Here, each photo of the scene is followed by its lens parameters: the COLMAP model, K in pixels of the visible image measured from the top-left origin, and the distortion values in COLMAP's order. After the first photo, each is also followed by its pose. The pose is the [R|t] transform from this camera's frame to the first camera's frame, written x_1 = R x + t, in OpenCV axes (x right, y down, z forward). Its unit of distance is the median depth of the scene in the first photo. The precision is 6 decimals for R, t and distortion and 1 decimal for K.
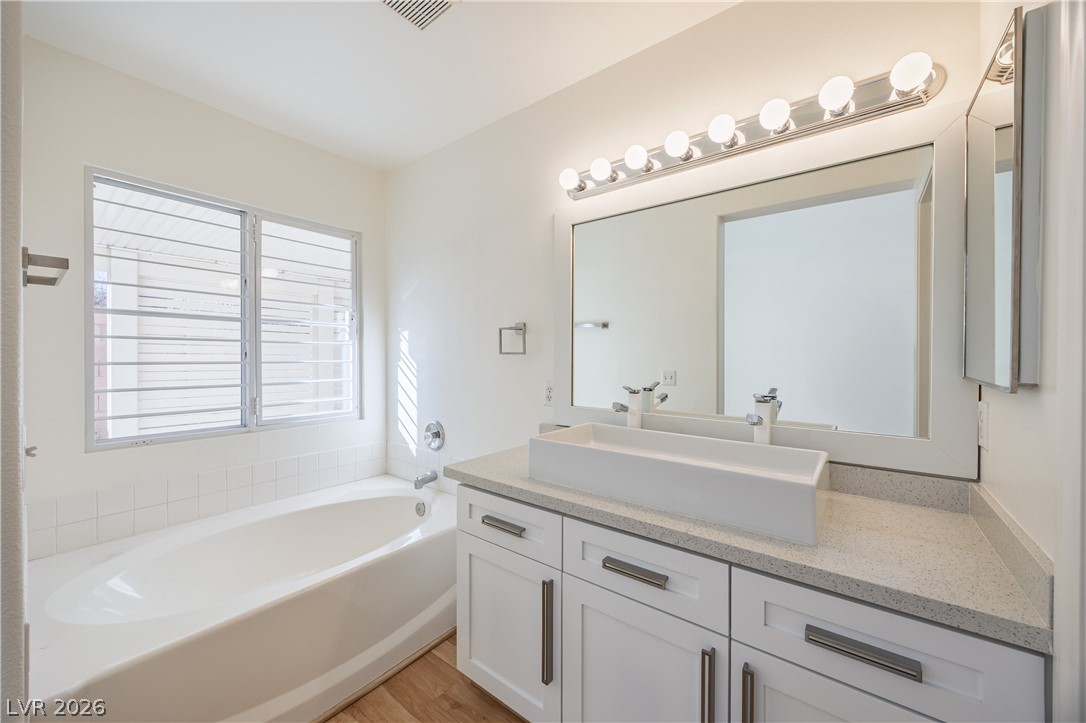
lens RADIAL K [[410.3, 0, 547.0], [0, 410.3, 358.8], [0, 0, 1]] dist [-0.005398, -0.000093]
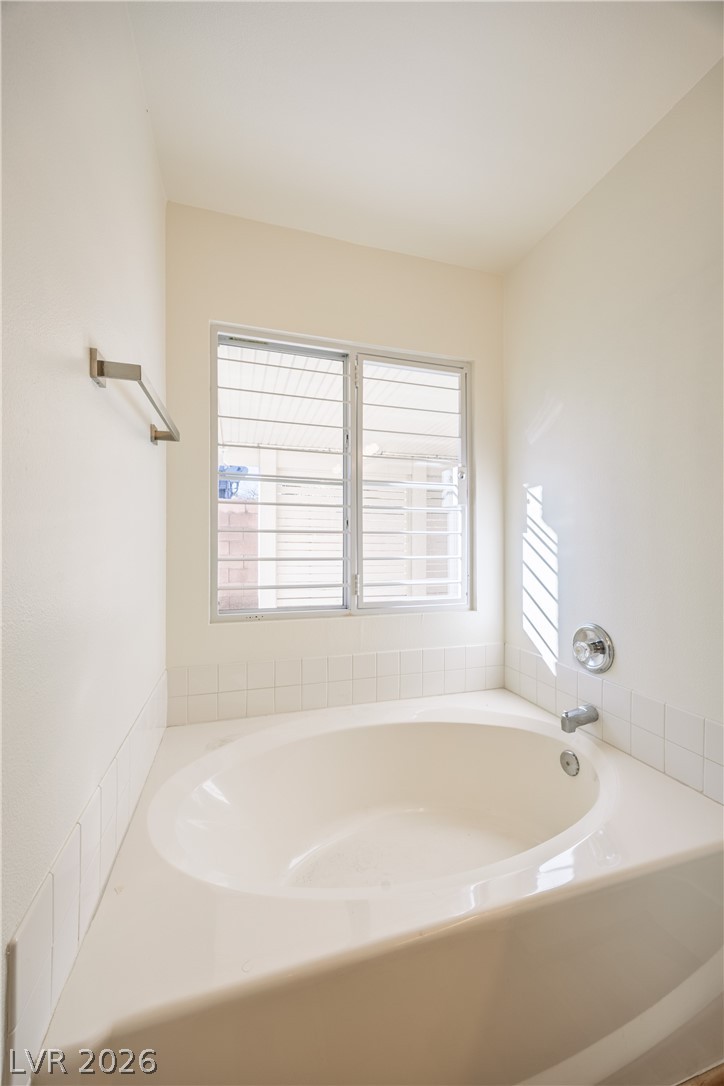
lens RADIAL K [[412.9, 0, 359.7], [0, 412.9, 543.5], [0, 0, 1]] dist [-0.006571, 0.000270]
pose [[0.813419, -0.001865, -0.581675, -0.200065], [-0.003460, 0.999962, -0.008044, 0.035709], [0.581668, 0.008556, 0.813381, 0.292815]]
